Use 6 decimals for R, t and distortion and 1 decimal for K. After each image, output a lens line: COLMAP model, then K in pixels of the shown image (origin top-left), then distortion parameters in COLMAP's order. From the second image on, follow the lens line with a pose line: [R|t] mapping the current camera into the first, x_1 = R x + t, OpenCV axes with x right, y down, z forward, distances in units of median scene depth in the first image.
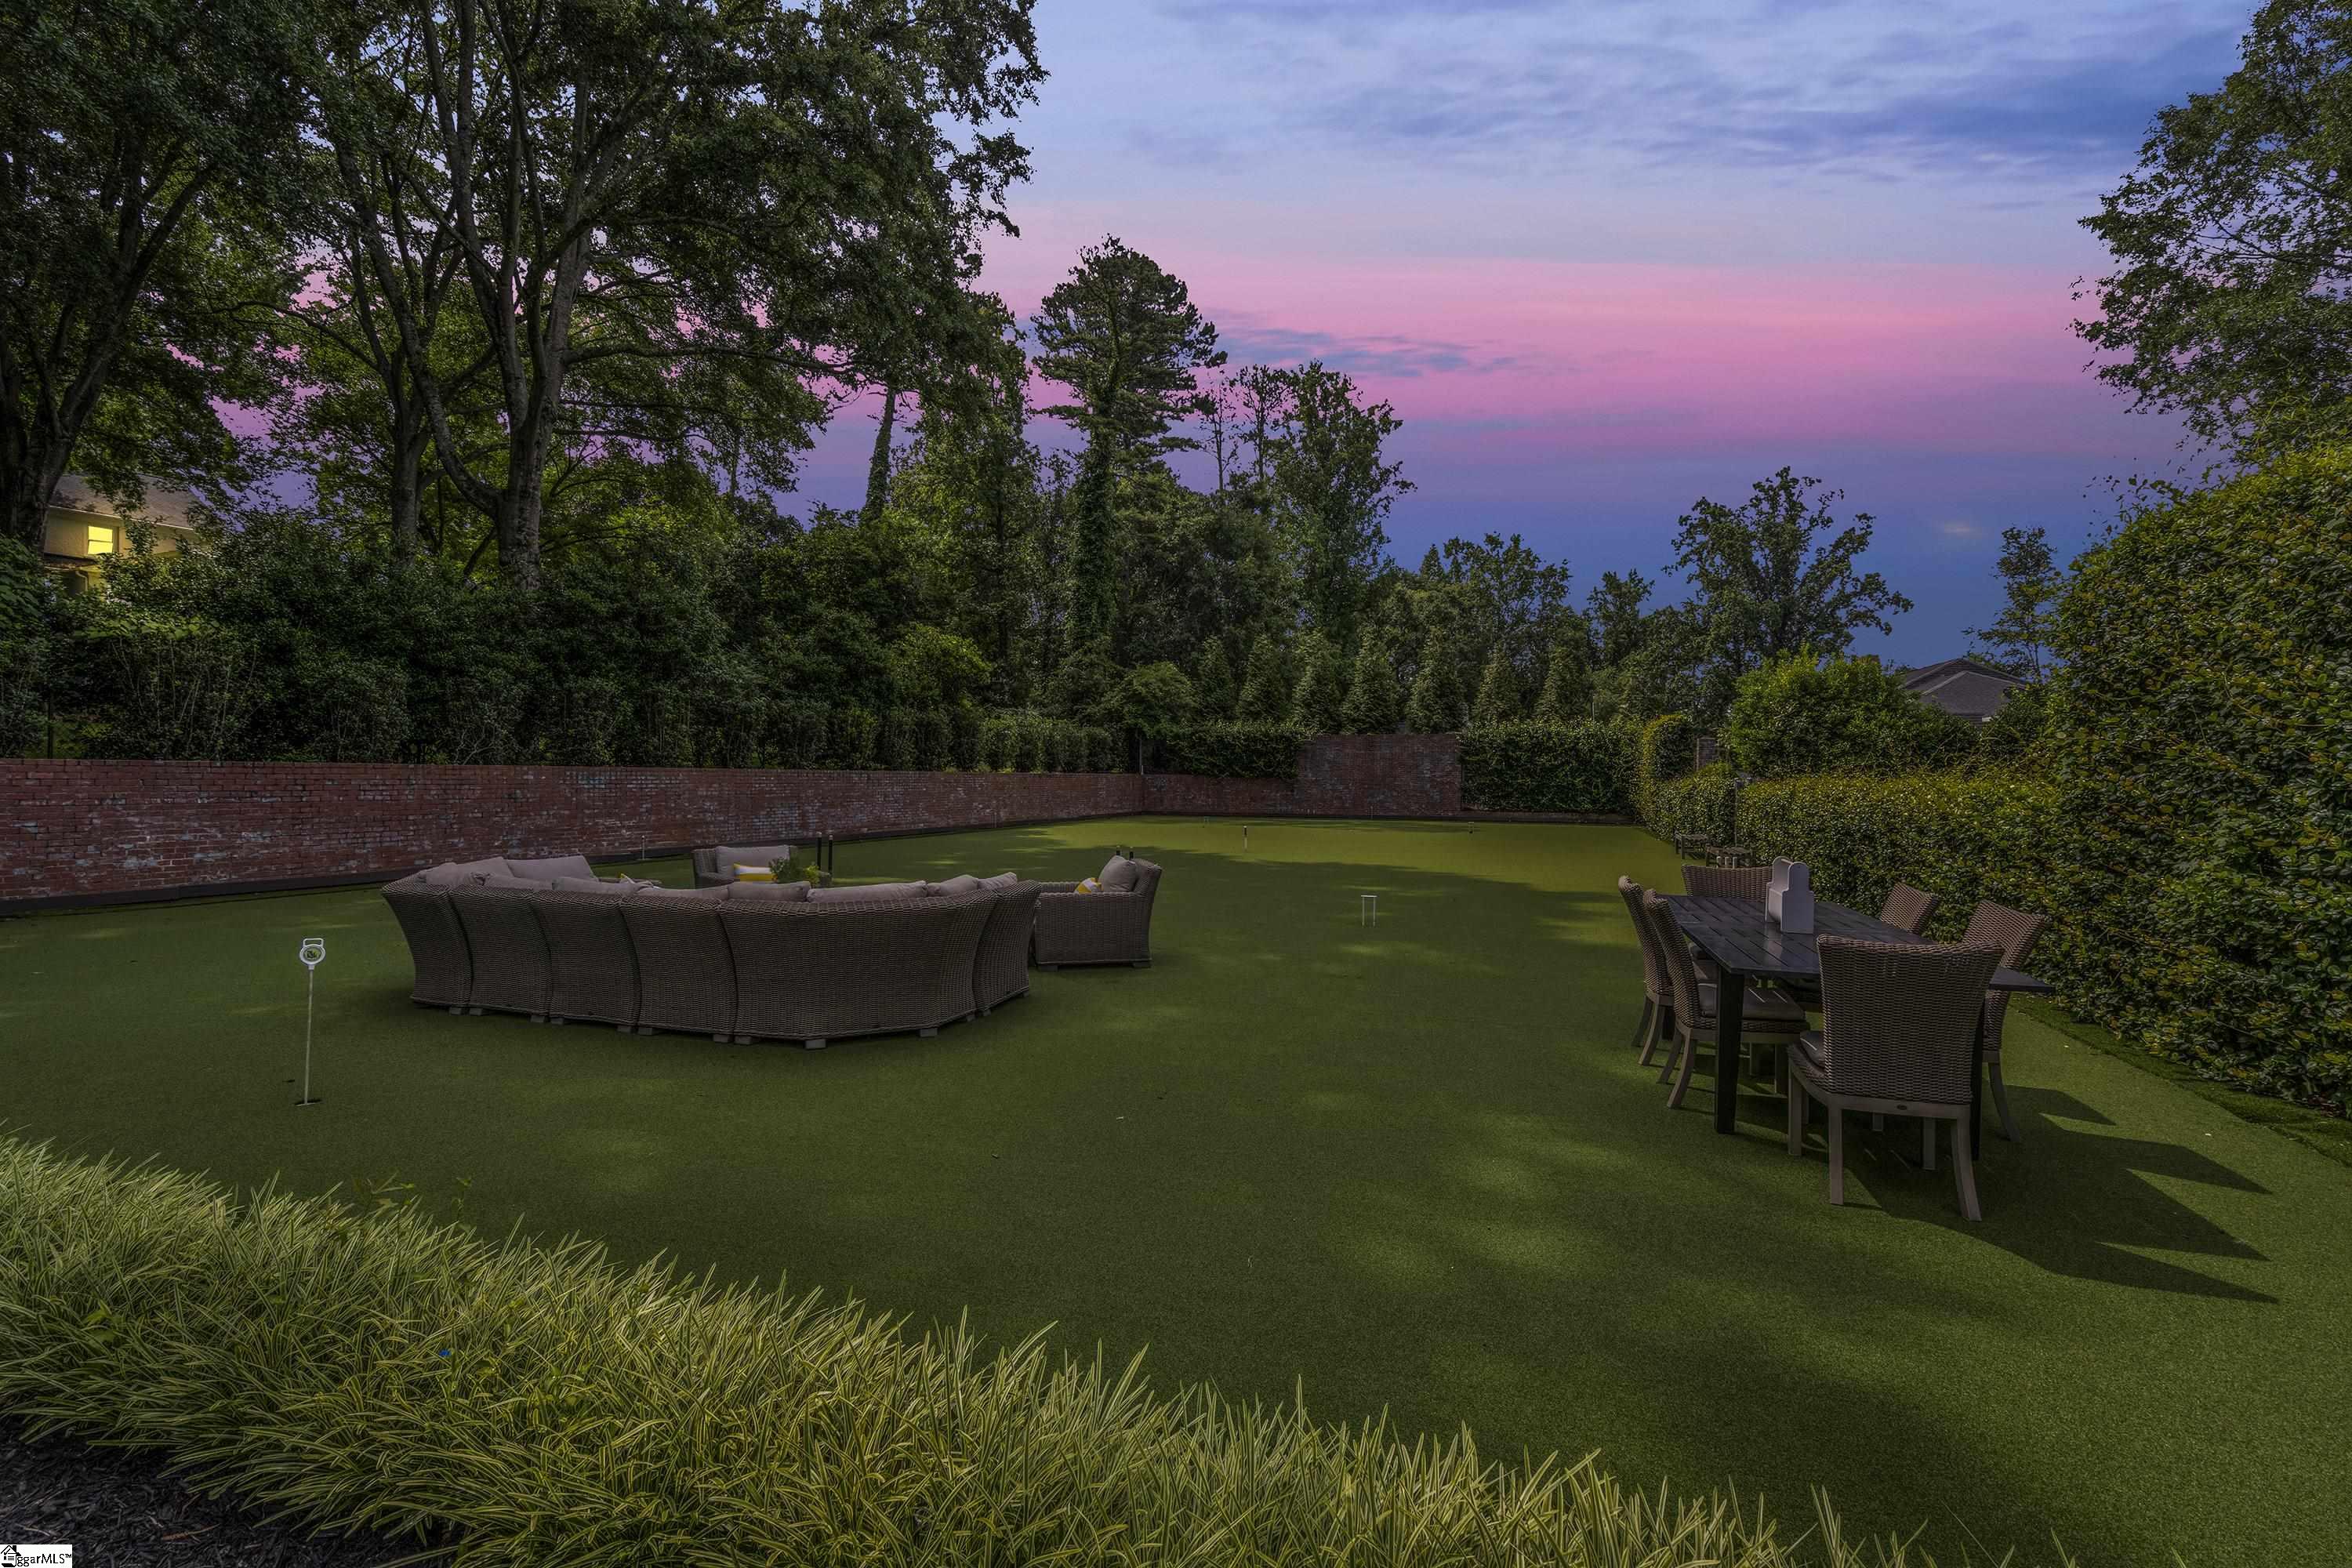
lens RADIAL K [[1043.7, 0, 1175.9], [0, 1043.7, 792.0], [0, 0, 1]] dist [-0.001467, 0.001704]
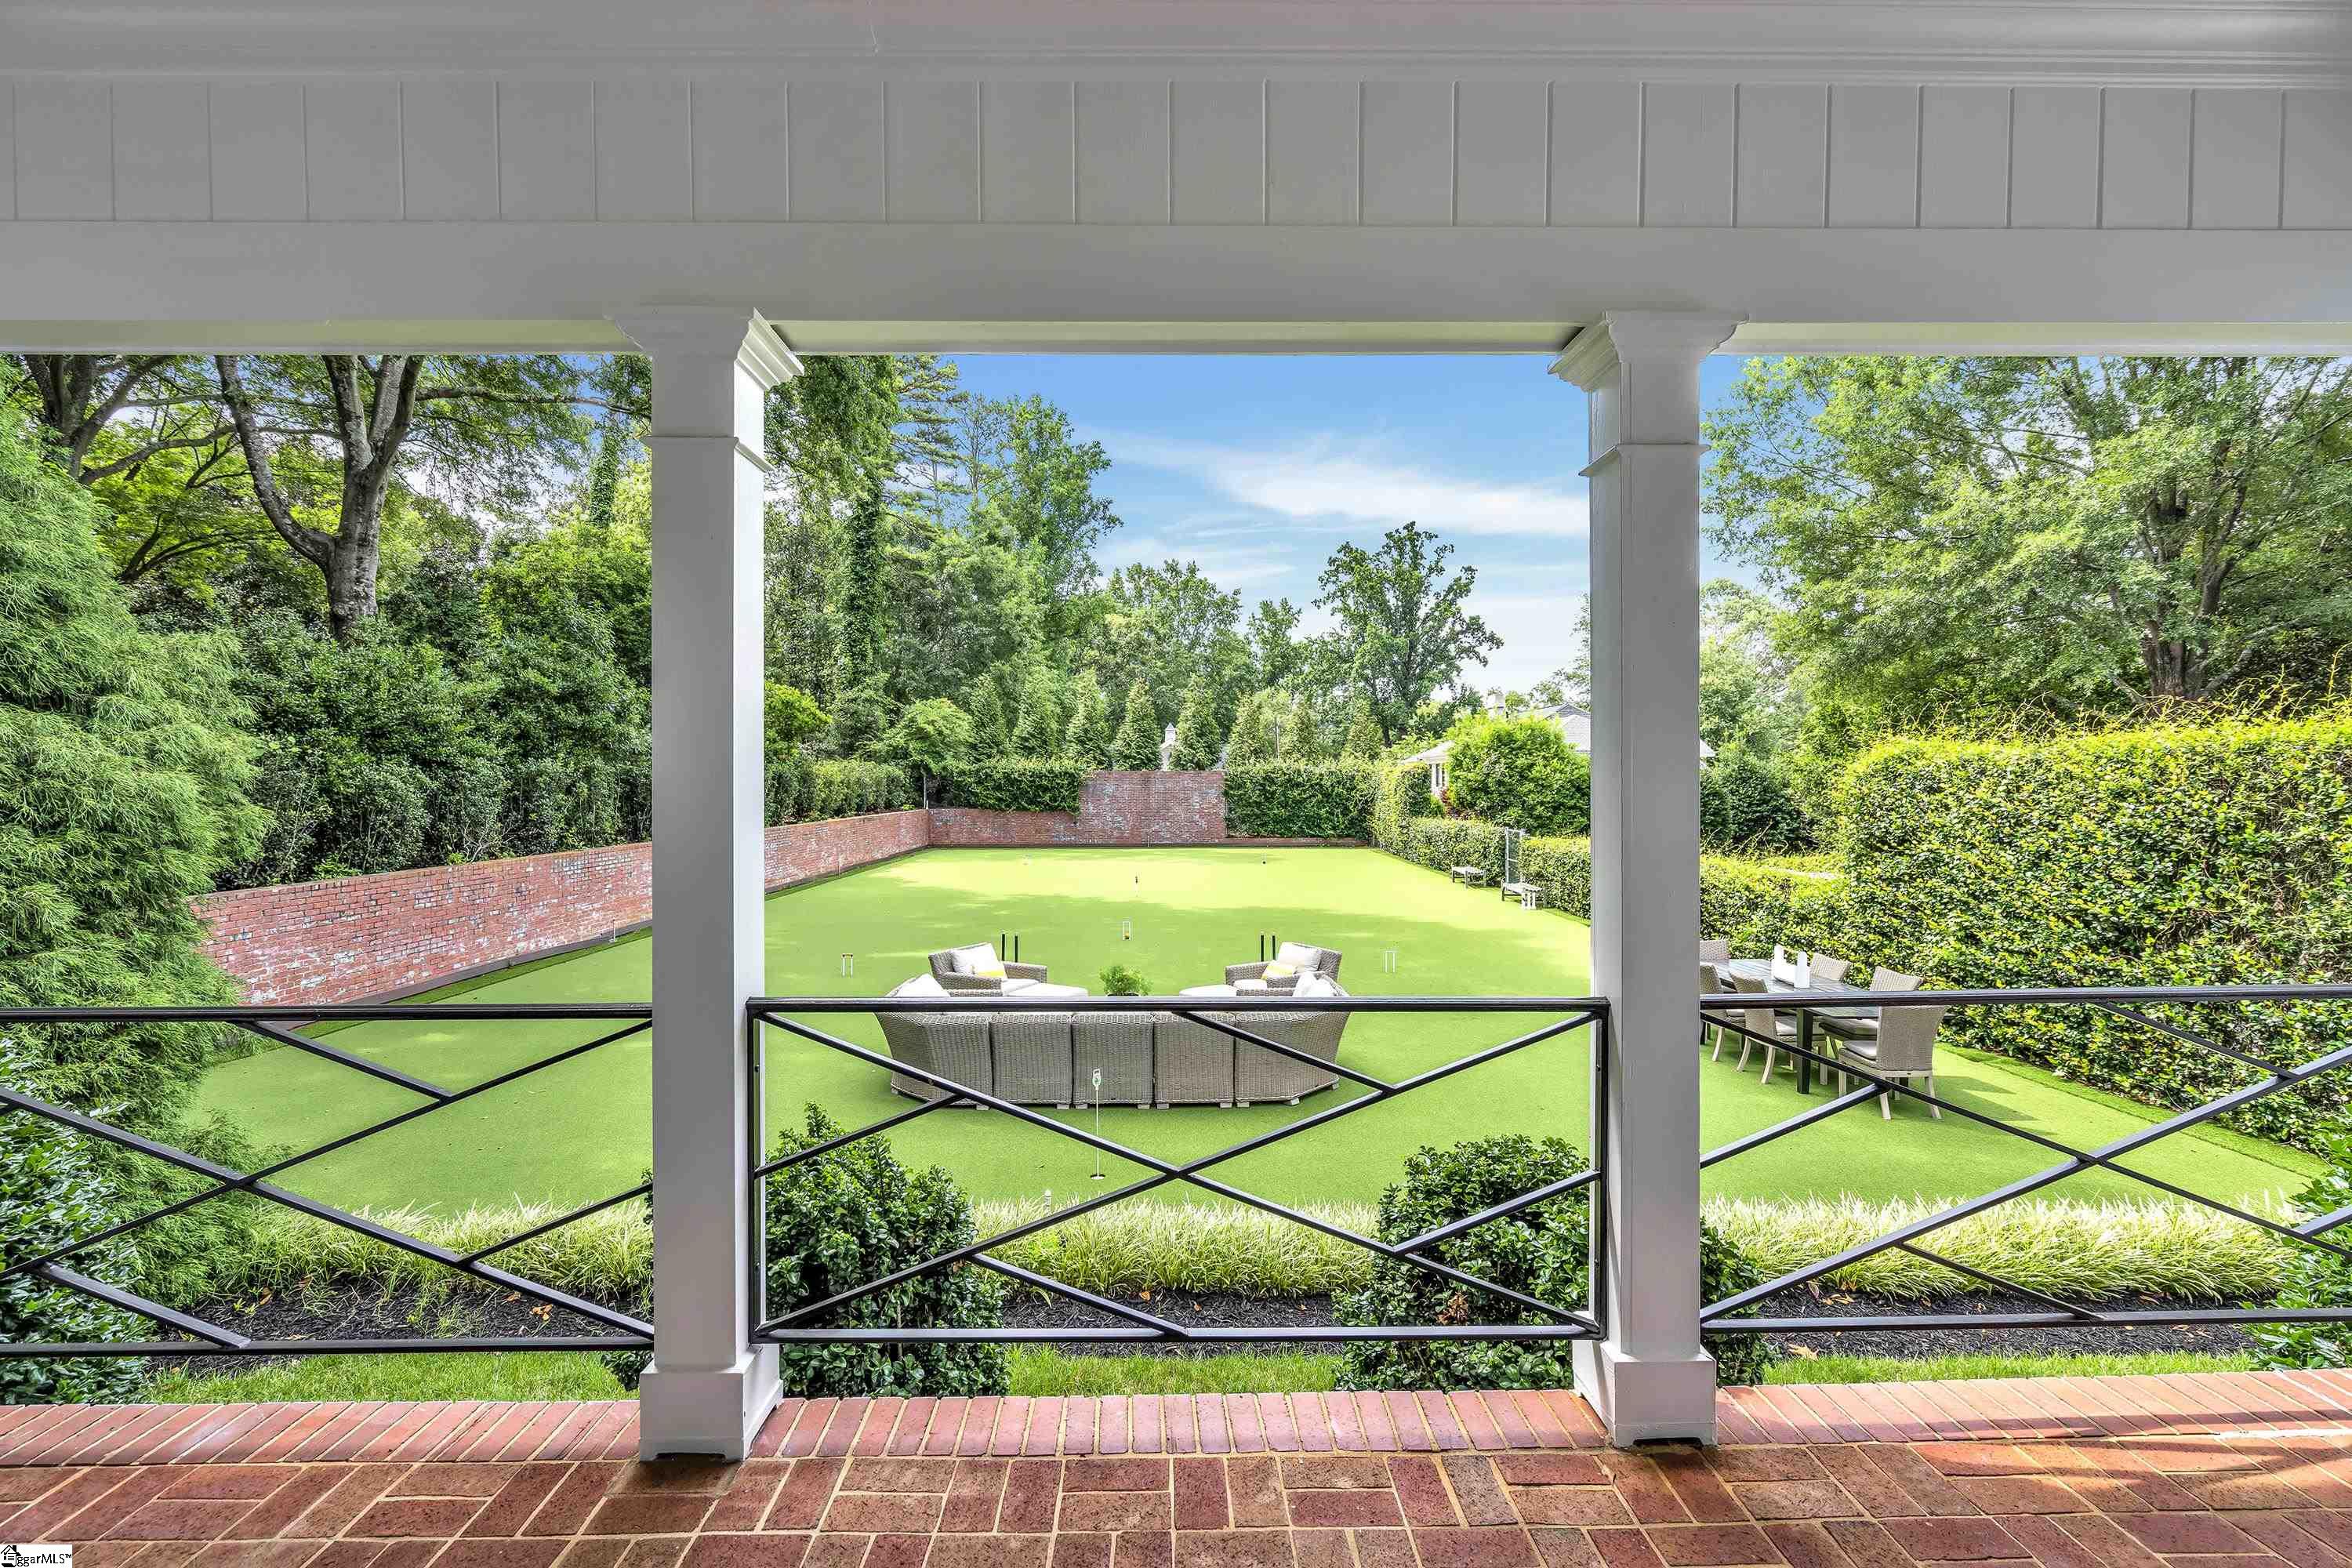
lens RADIAL K [[1043.7, 0, 1180.2], [0, 1043.7, 794.6], [0, 0, 1]] dist [-0.001467, 0.001704]
pose [[0.943546, -0.014932, 0.330903, -0.128685], [0.015025, 0.999885, 0.002275, -0.027934], [-0.330899, 0.002826, 0.943662, -0.051747]]
